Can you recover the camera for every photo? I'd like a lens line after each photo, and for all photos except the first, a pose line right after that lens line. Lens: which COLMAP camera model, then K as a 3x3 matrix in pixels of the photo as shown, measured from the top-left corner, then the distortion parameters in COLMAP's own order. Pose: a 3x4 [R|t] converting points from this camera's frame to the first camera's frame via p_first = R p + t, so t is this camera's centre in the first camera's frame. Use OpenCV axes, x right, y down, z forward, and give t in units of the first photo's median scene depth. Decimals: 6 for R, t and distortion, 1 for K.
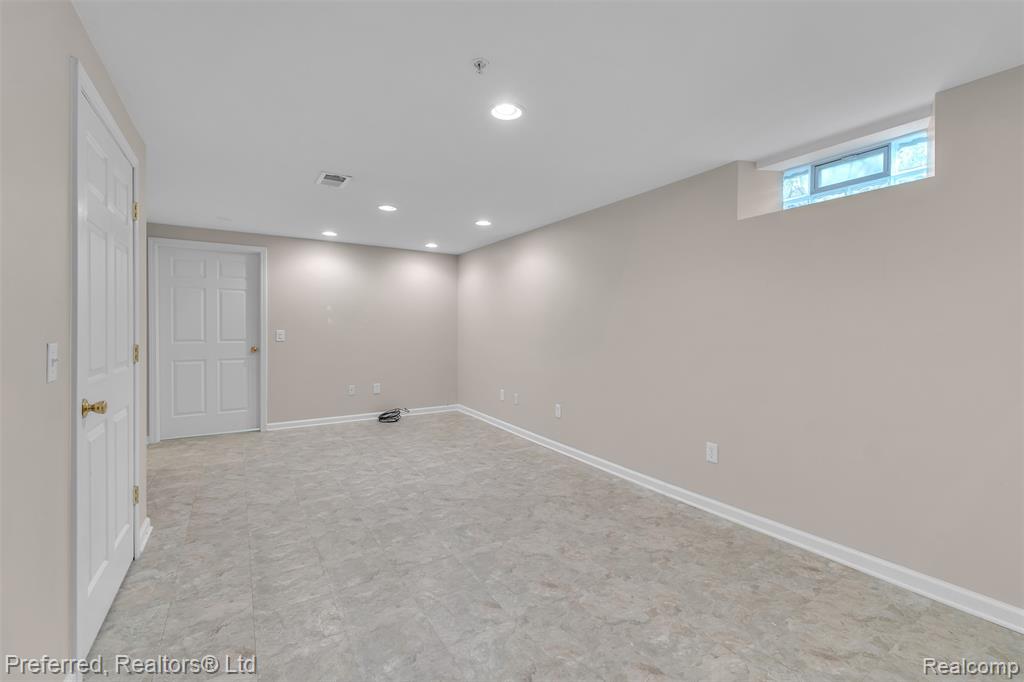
lens RADIAL K [[432.6, 0, 509.5], [0, 432.6, 326.4], [0, 0, 1]] dist [0.005581, 0.000731]
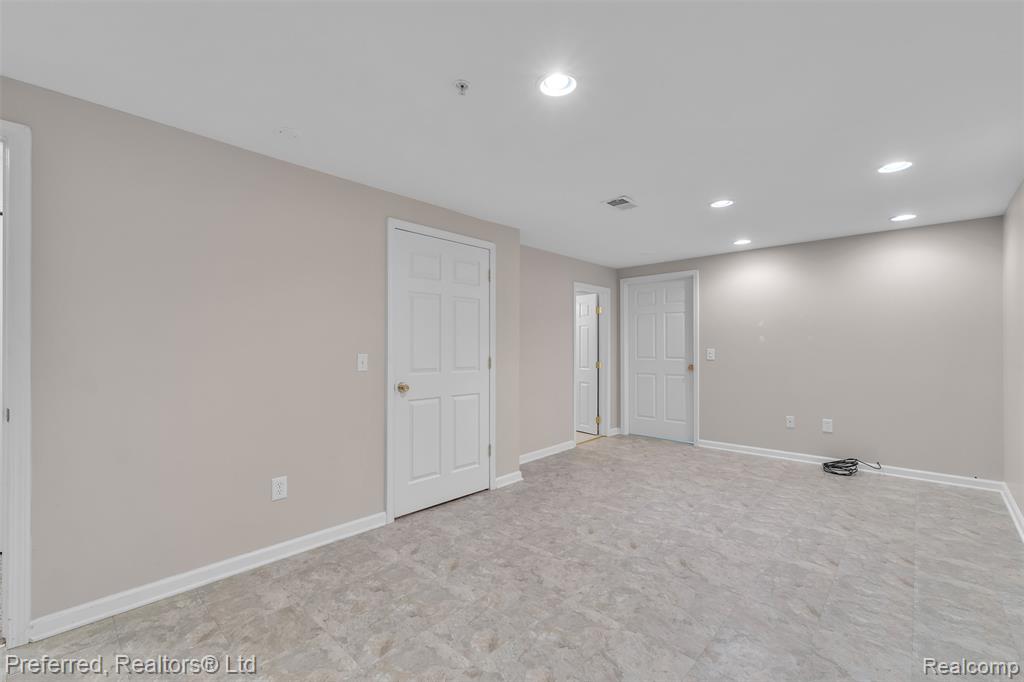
lens RADIAL K [[432.6, 0, 512.1], [0, 432.6, 343.1], [0, 0, 1]] dist [0.005581, 0.000731]
pose [[0.253058, -0.013144, -0.967362, 0.518135], [0.007436, 0.999905, -0.011641, 0.005121], [0.967423, -0.004247, 0.253131, 0.476778]]
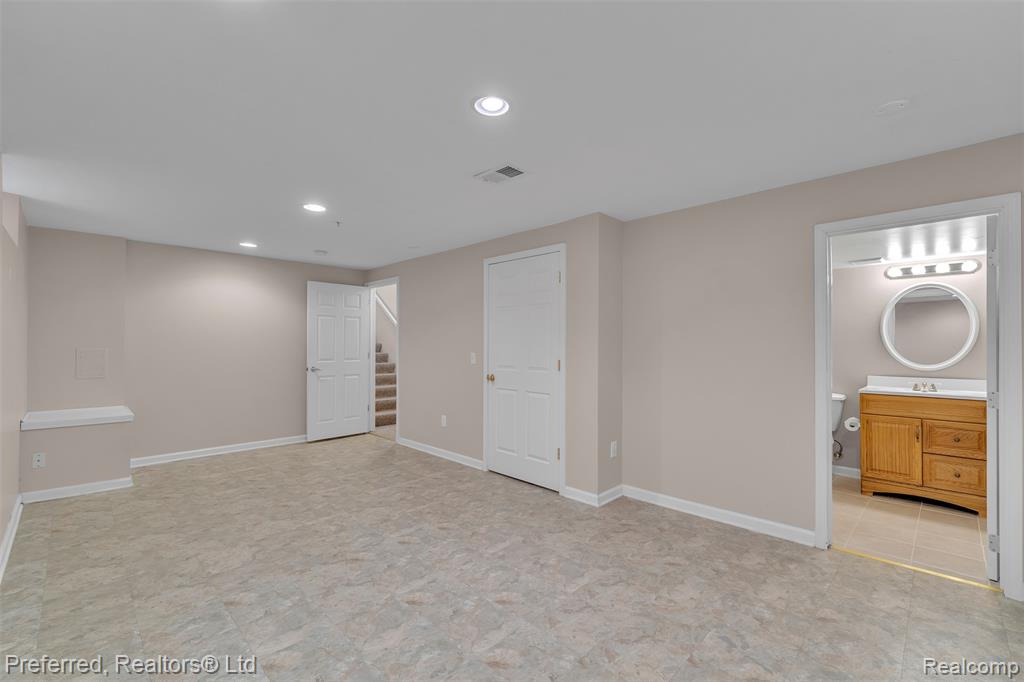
lens RADIAL K [[432.6, 0, 522.2], [0, 432.6, 342.5], [0, 0, 1]] dist [0.005581, 0.000731]
pose [[-0.970835, -0.008629, -0.239595, -0.239453], [-0.005780, 0.999904, -0.012589, -0.002464], [0.239681, -0.010837, -0.970791, 1.788032]]
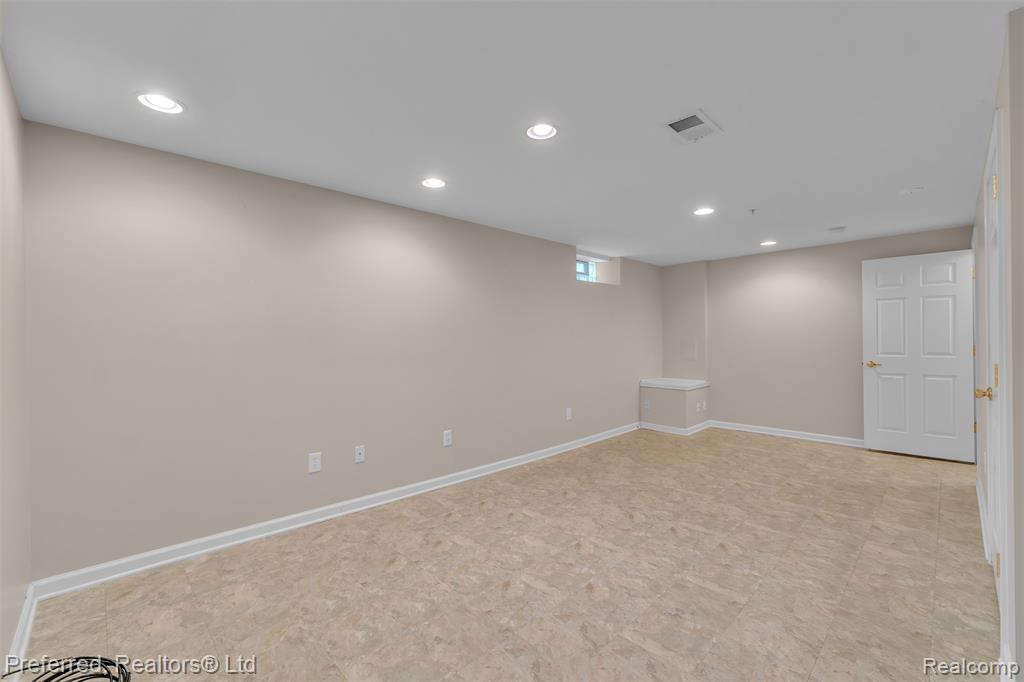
lens RADIAL K [[432.6, 0, 515.2], [0, 432.6, 337.6], [0, 0, 1]] dist [0.005581, 0.000731]
pose [[-0.217768, -0.001081, 0.976000, -0.996318], [0.000405, 0.999999, 0.001198, -0.004722], [-0.976001, 0.000656, -0.217767, 1.400294]]
